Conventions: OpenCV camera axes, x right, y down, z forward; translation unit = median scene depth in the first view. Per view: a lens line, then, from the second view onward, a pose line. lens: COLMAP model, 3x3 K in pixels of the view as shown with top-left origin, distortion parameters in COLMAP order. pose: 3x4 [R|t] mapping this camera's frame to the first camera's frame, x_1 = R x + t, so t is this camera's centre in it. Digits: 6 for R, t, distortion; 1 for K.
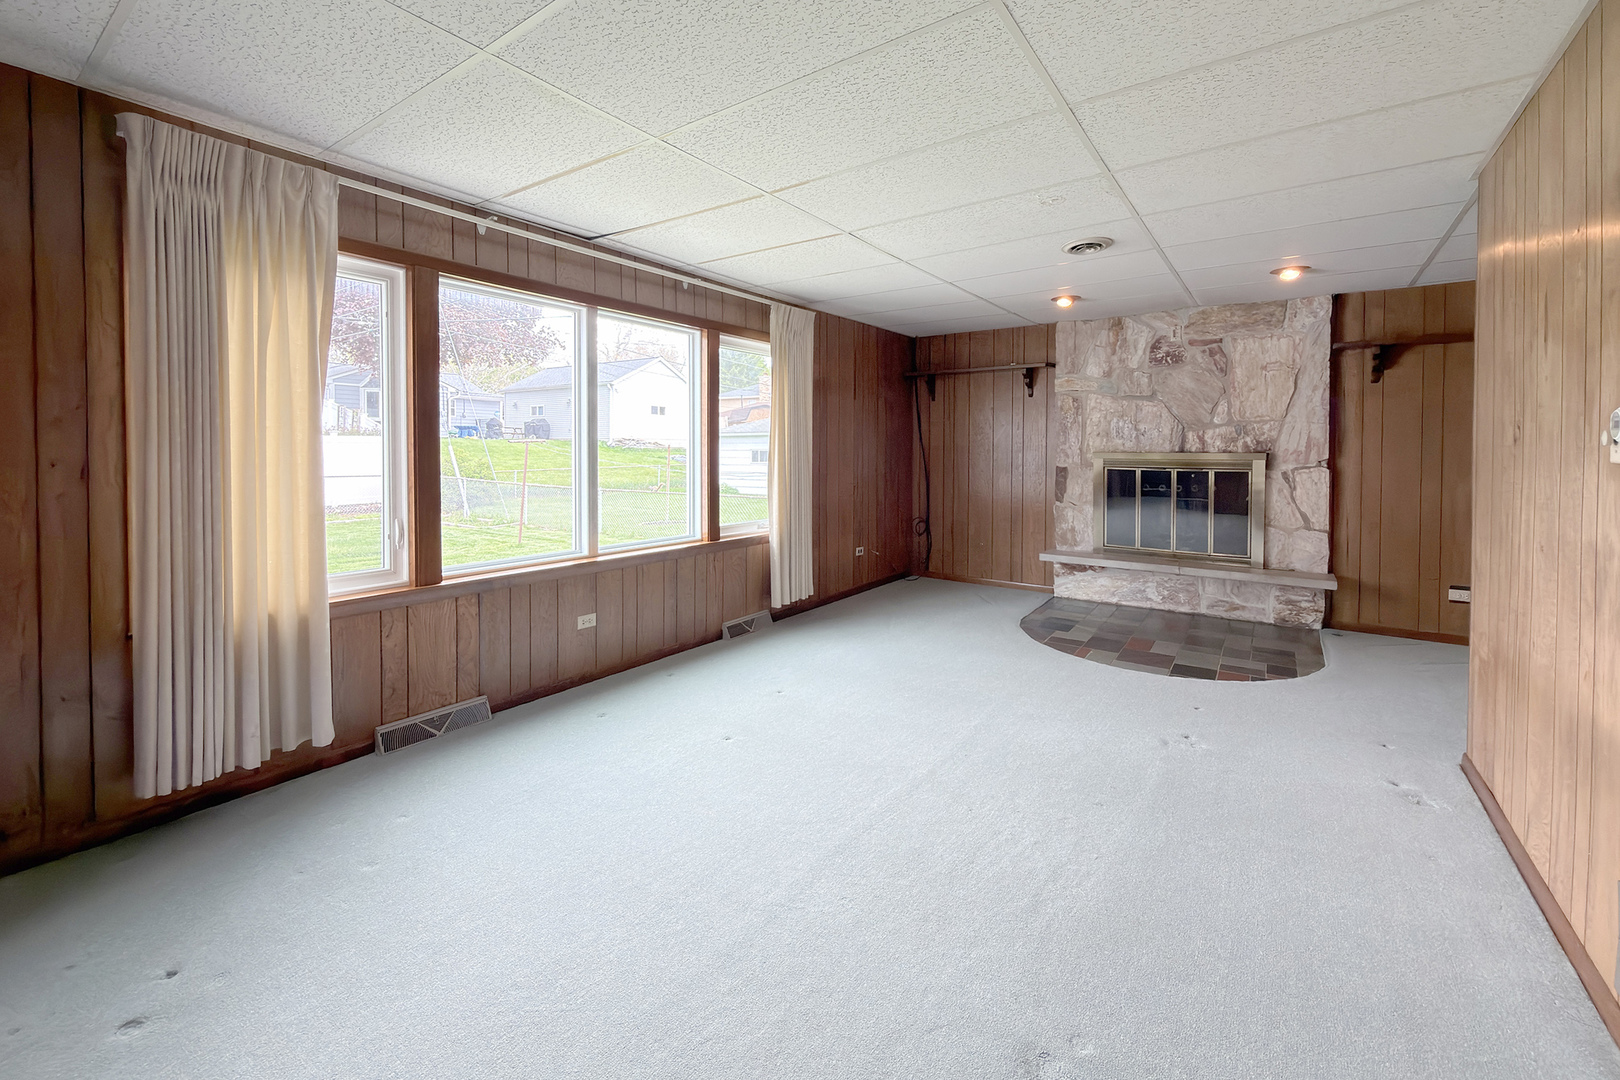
lens RADIAL K [[668.2, 0, 809.2], [0, 668.2, 465.1], [0, 0, 1]] dist [0.000357, 0.000046]
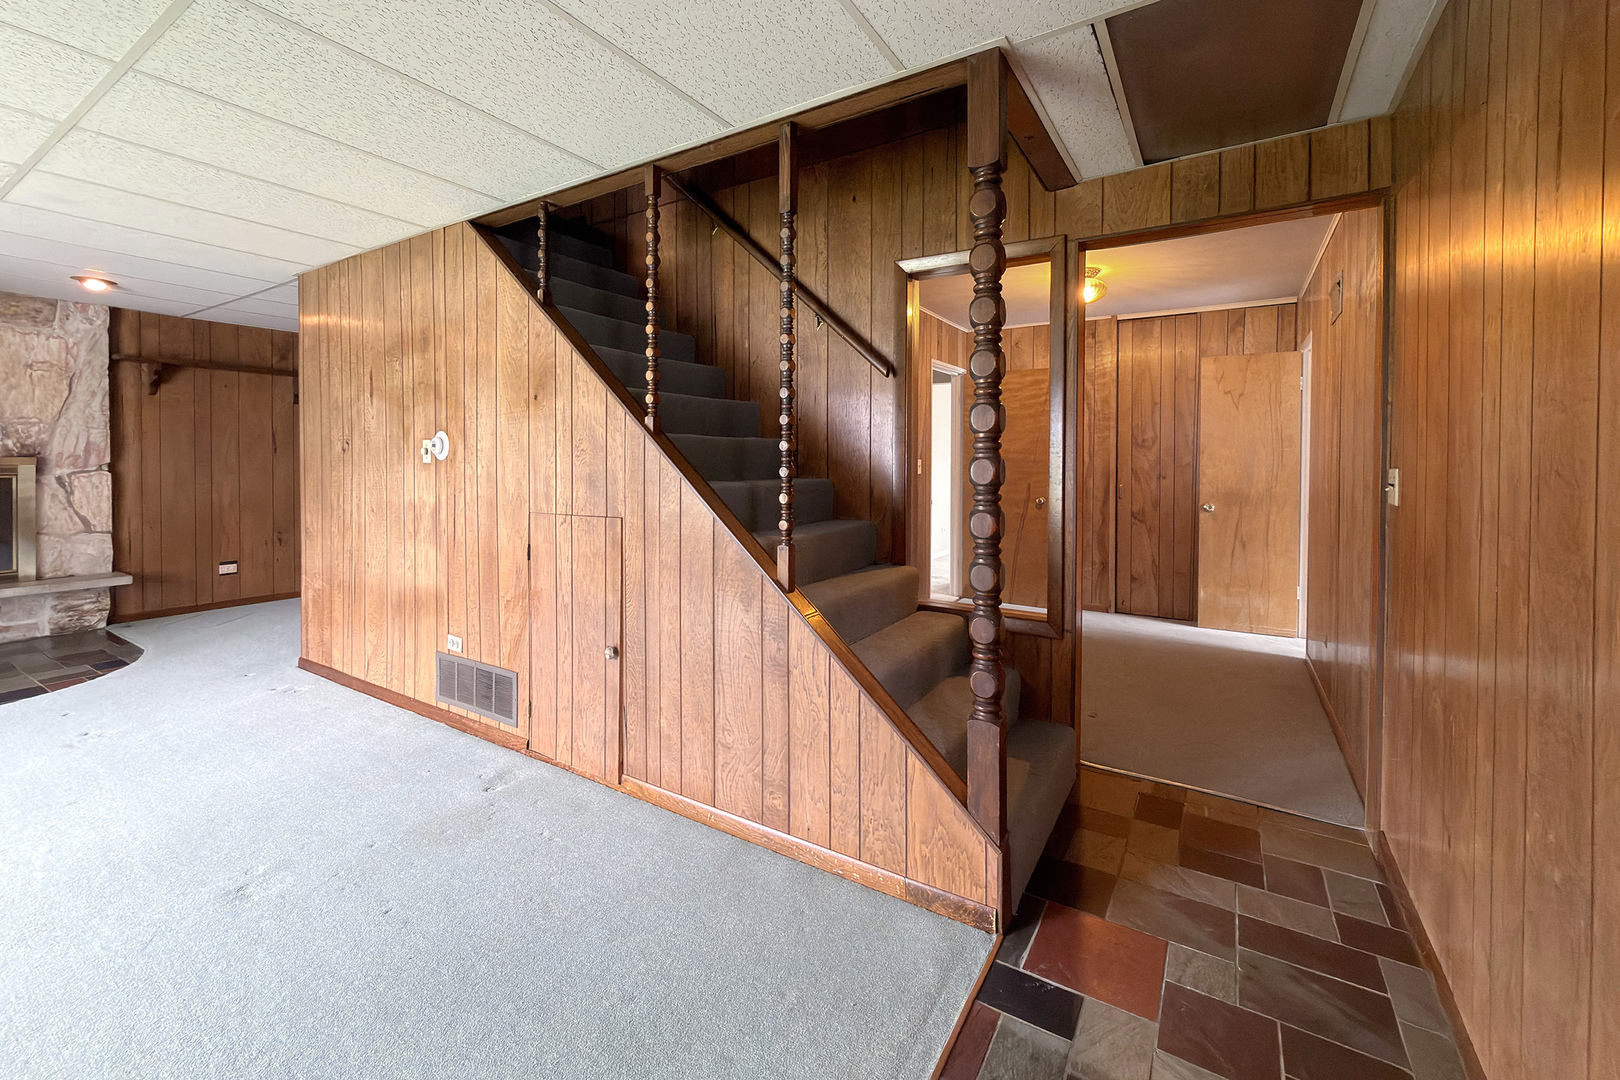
lens RADIAL K [[668.2, 0, 809.2], [0, 668.2, 465.1], [0, 0, 1]] dist [0.000357, 0.000046]
pose [[-0.055423, -0.012161, 0.998389, -0.329751], [0.016035, 0.999786, 0.013068, -0.001653], [-0.998334, 0.016733, -0.055216, -0.037637]]
